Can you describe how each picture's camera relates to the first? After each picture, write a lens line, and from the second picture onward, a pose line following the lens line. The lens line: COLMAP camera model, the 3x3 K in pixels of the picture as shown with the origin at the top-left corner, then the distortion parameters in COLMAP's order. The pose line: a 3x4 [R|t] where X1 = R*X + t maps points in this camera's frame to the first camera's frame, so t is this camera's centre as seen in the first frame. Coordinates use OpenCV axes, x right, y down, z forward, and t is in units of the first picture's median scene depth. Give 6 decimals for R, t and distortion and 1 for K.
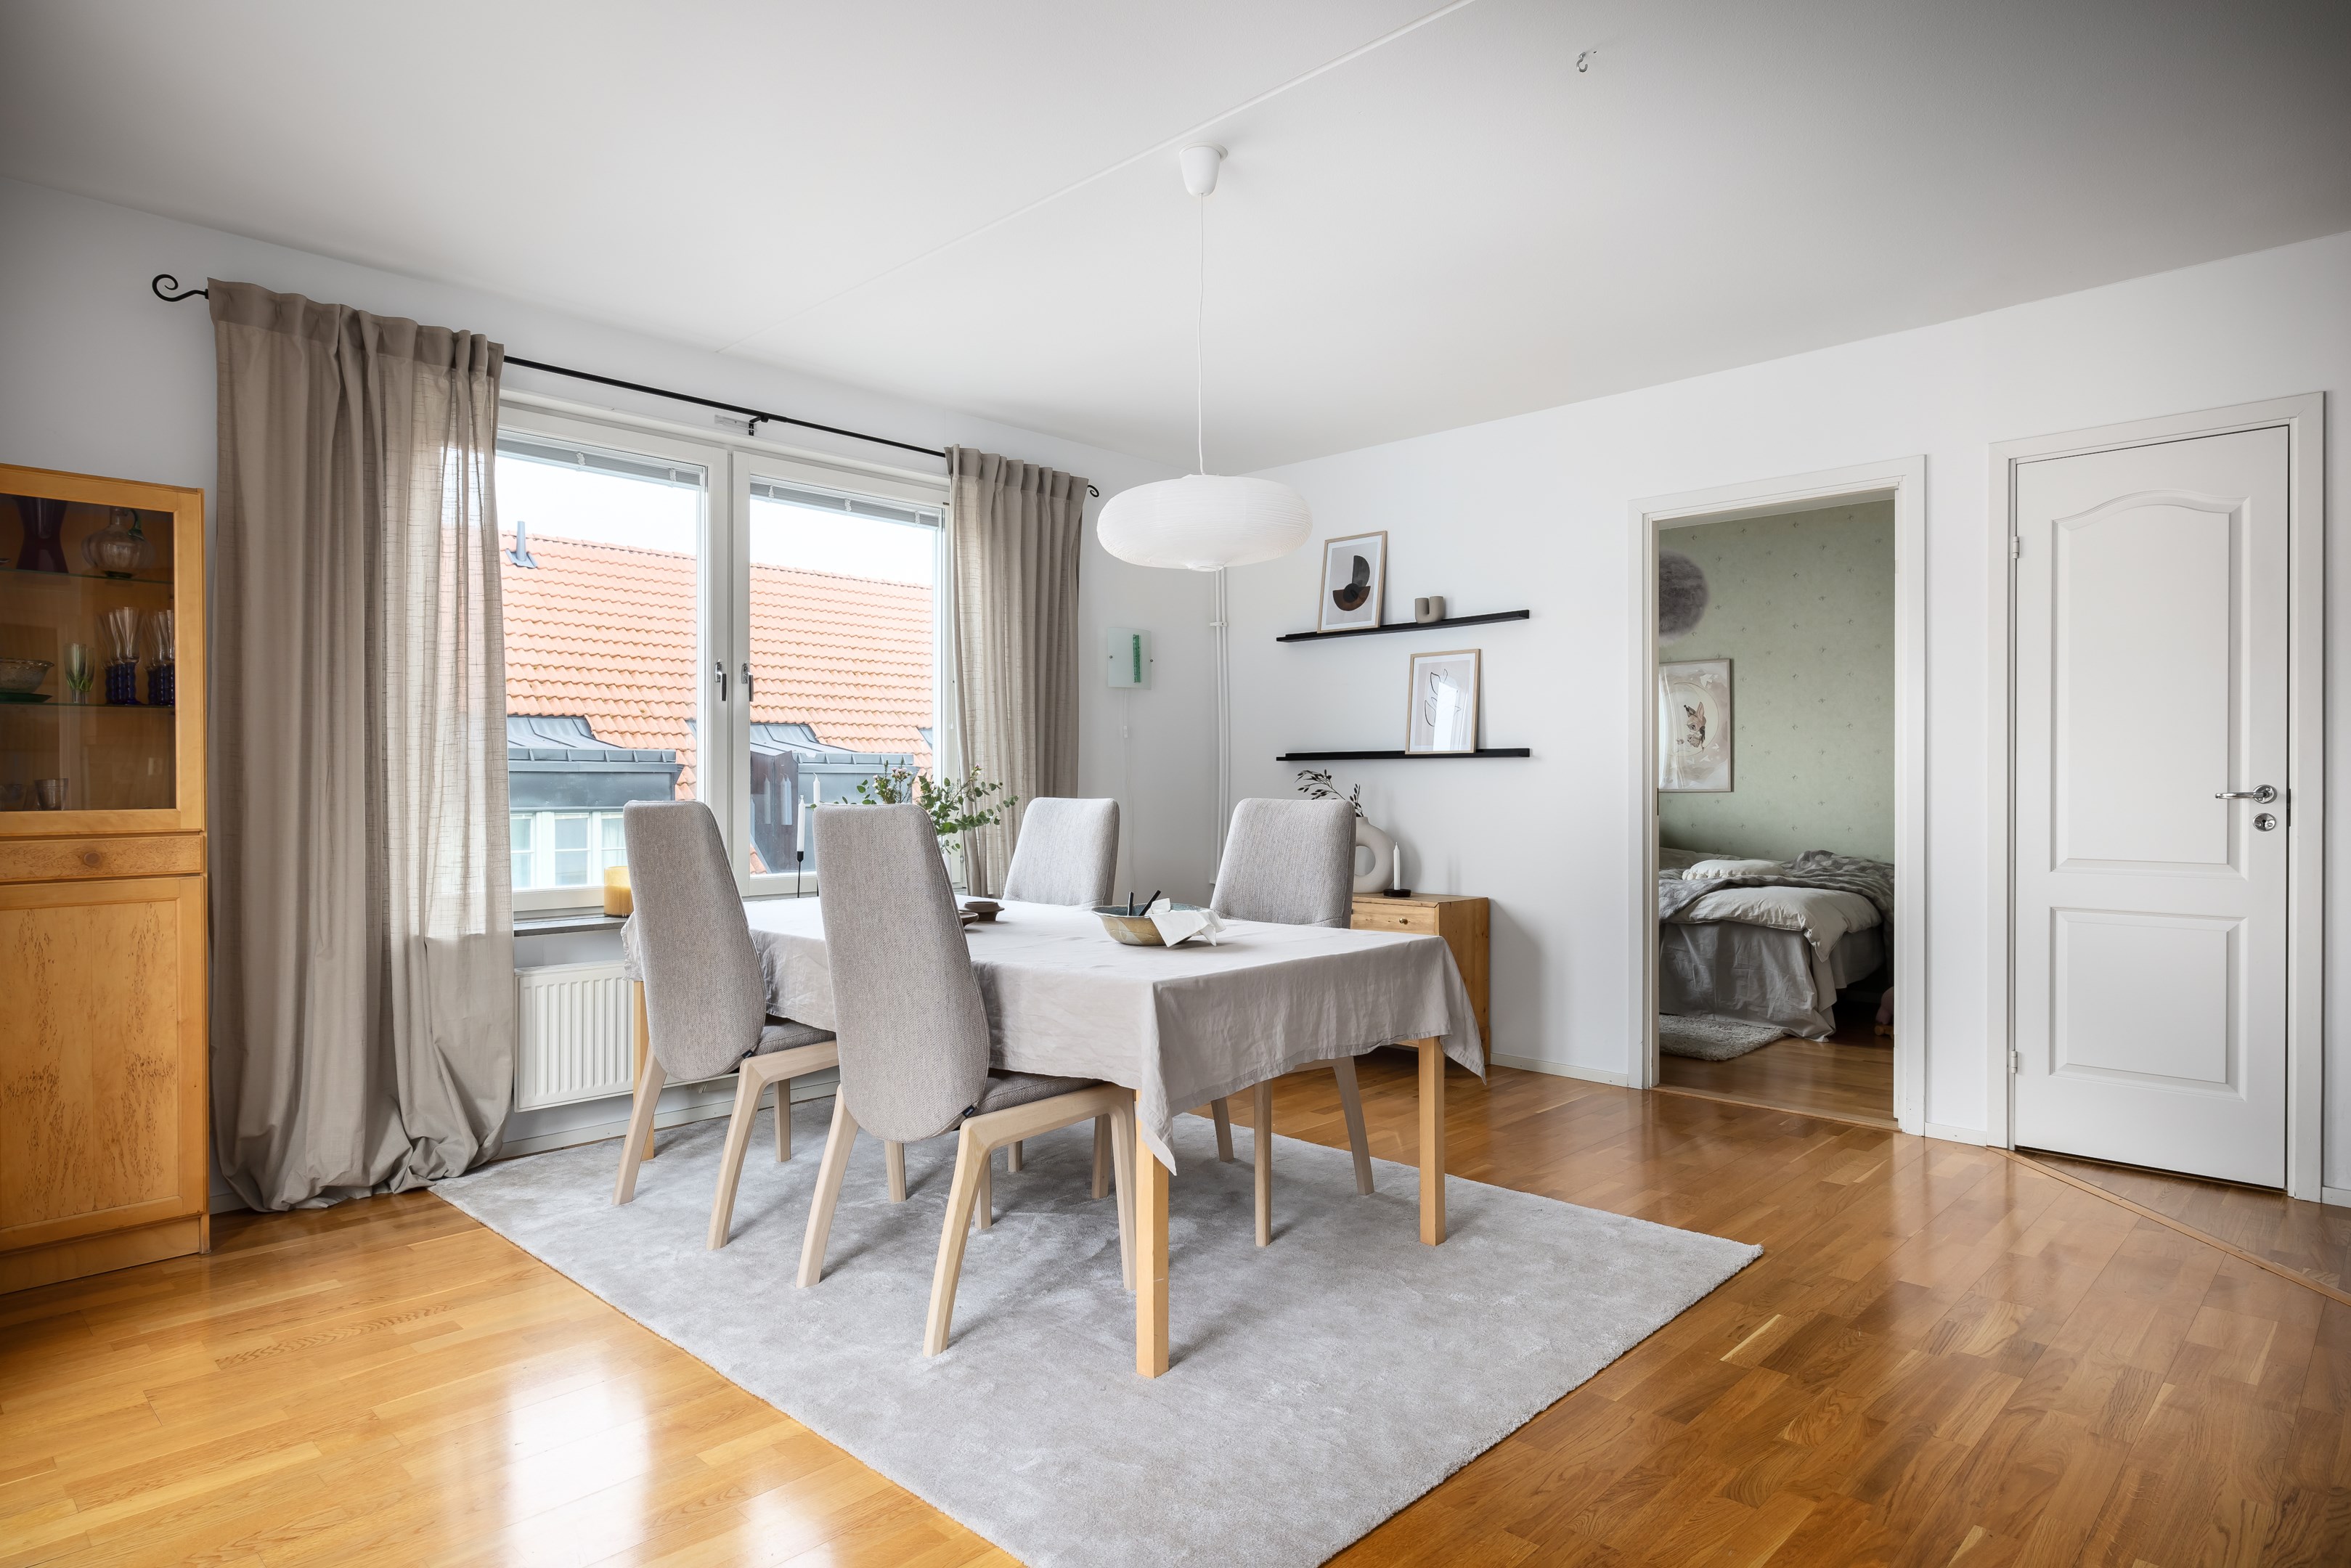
lens RADIAL K [[1328.3, 0, 1175.5], [0, 1328.3, 784.0], [0, 0, 1]] dist [-0.000755, -0.000096]
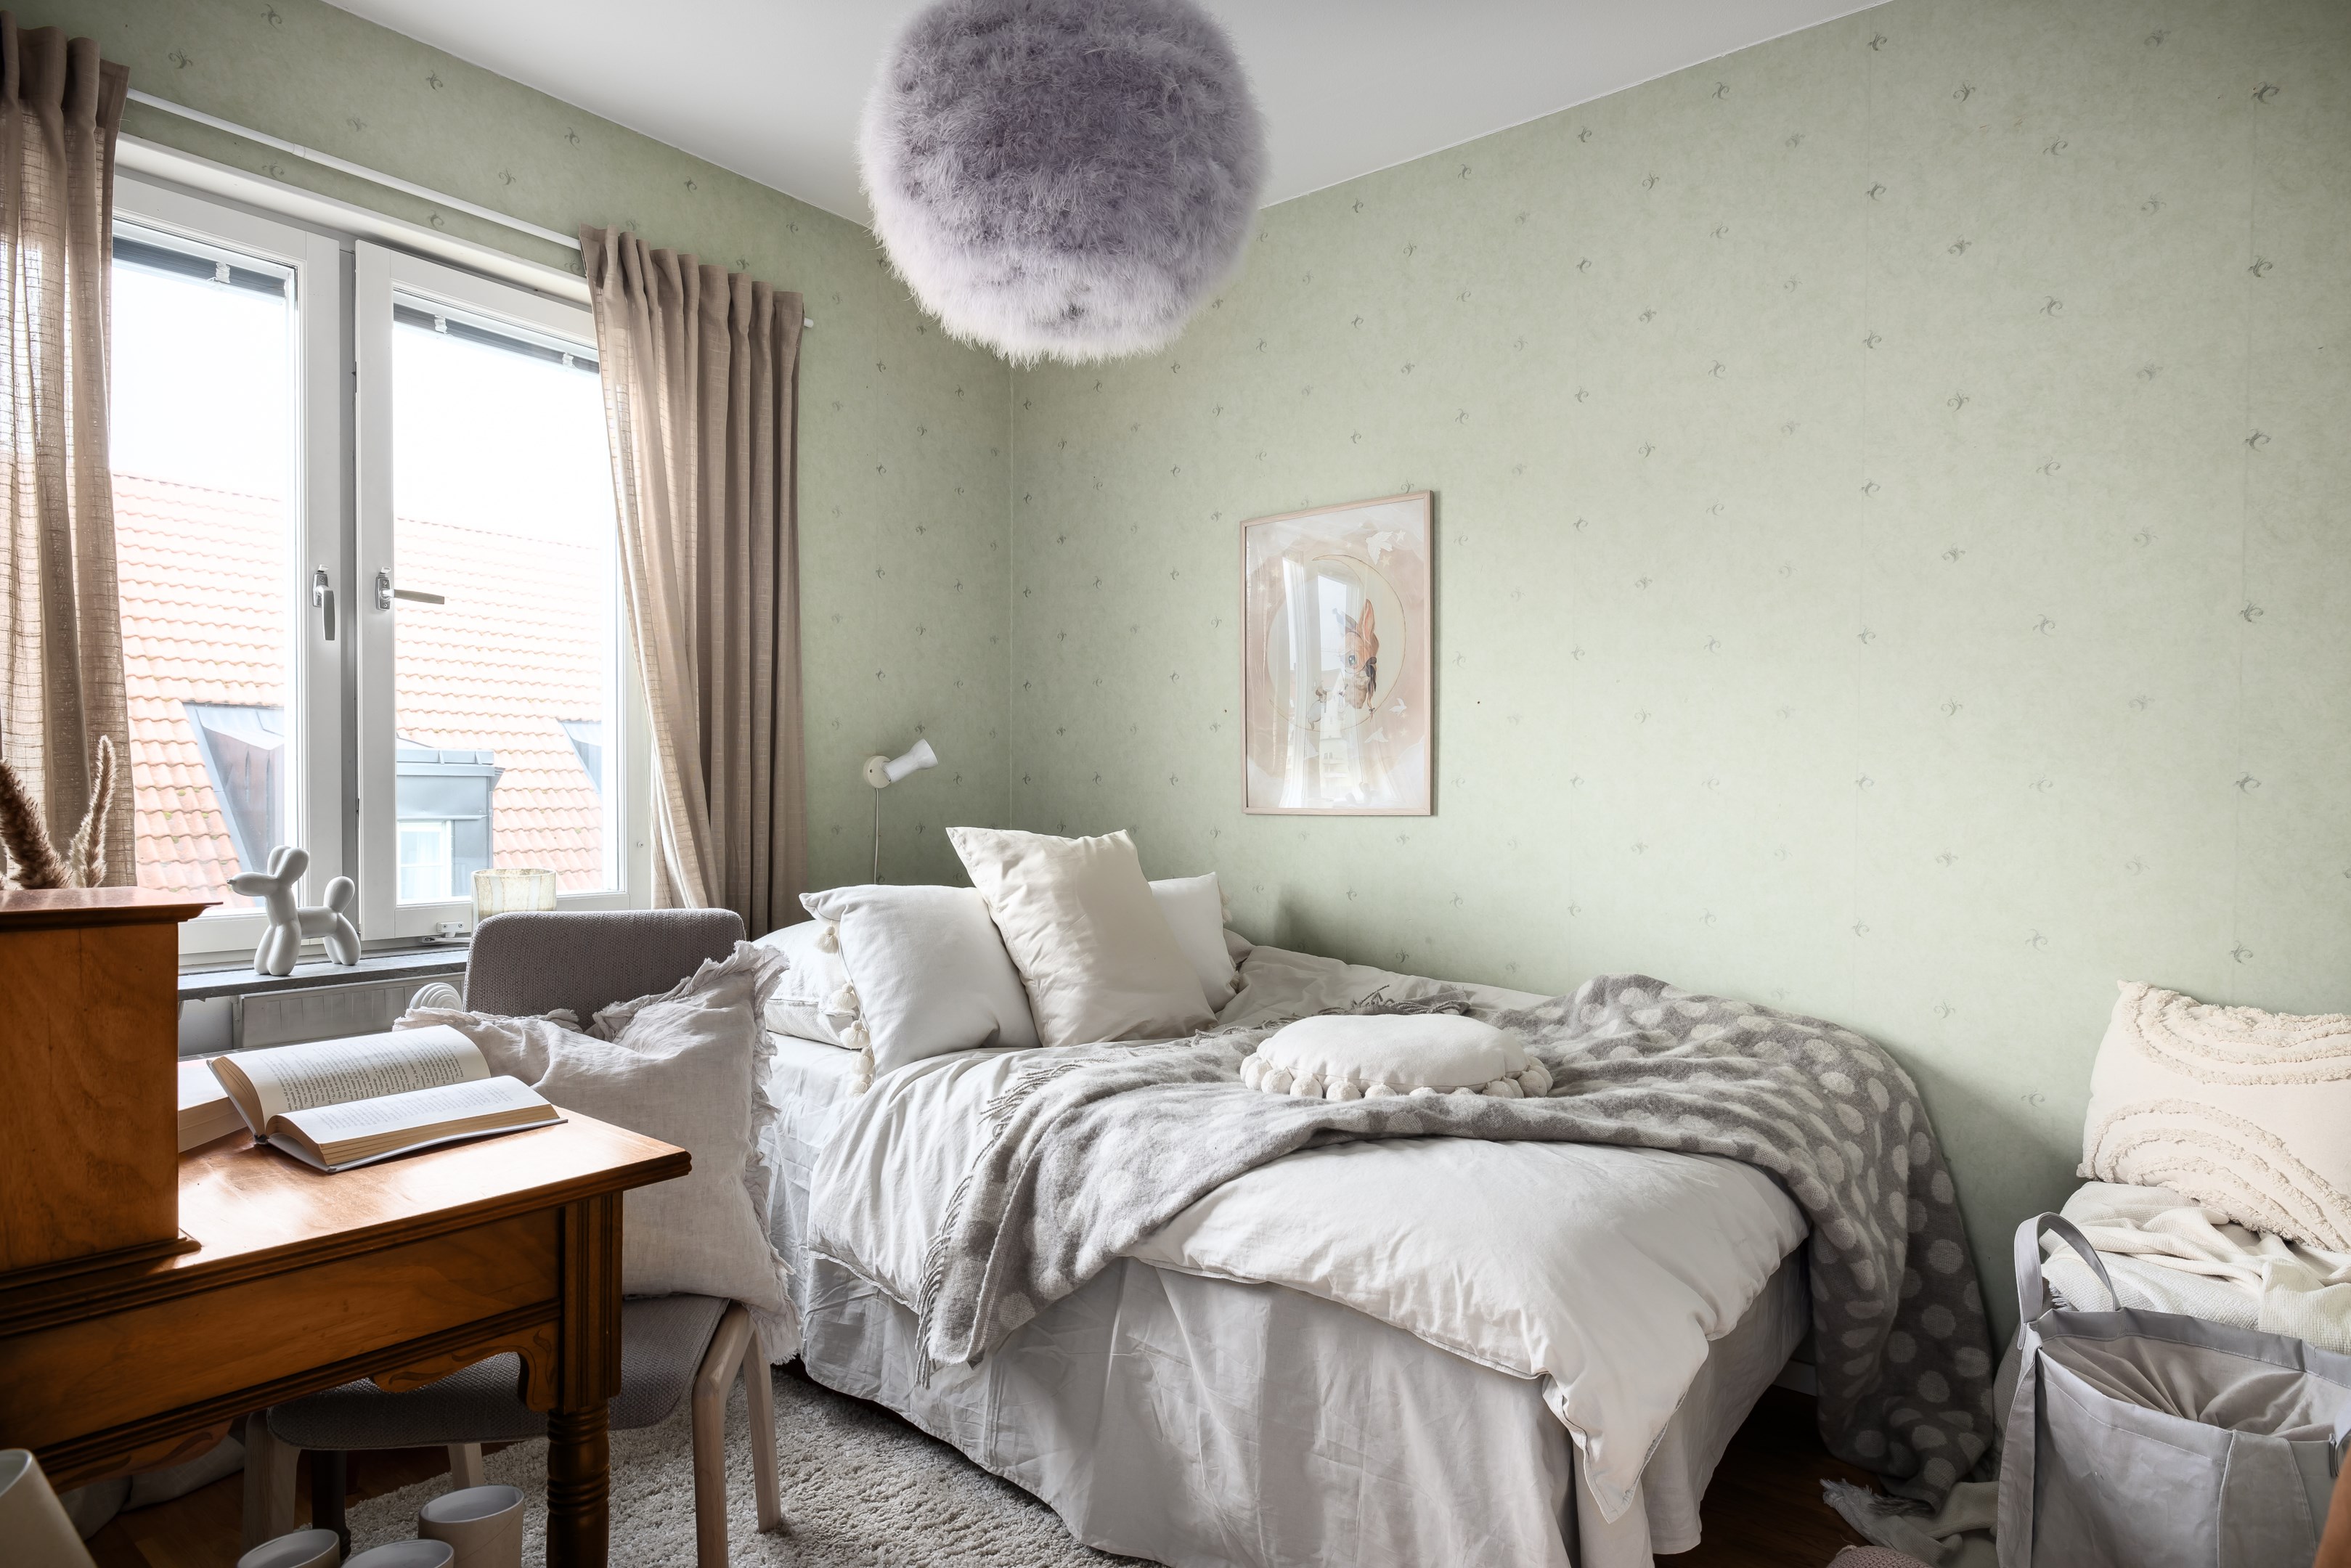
lens RADIAL K [[1356.6, 0, 1175.5], [0, 1356.6, 784.0], [0, 0, 1]] dist [-0.001930, 0.000076]
pose [[0.994516, 0.011202, 0.103987, 0.352303], [-0.010182, 0.999895, -0.010333, 0.001139], [-0.104091, 0.009218, 0.994525, 0.703911]]
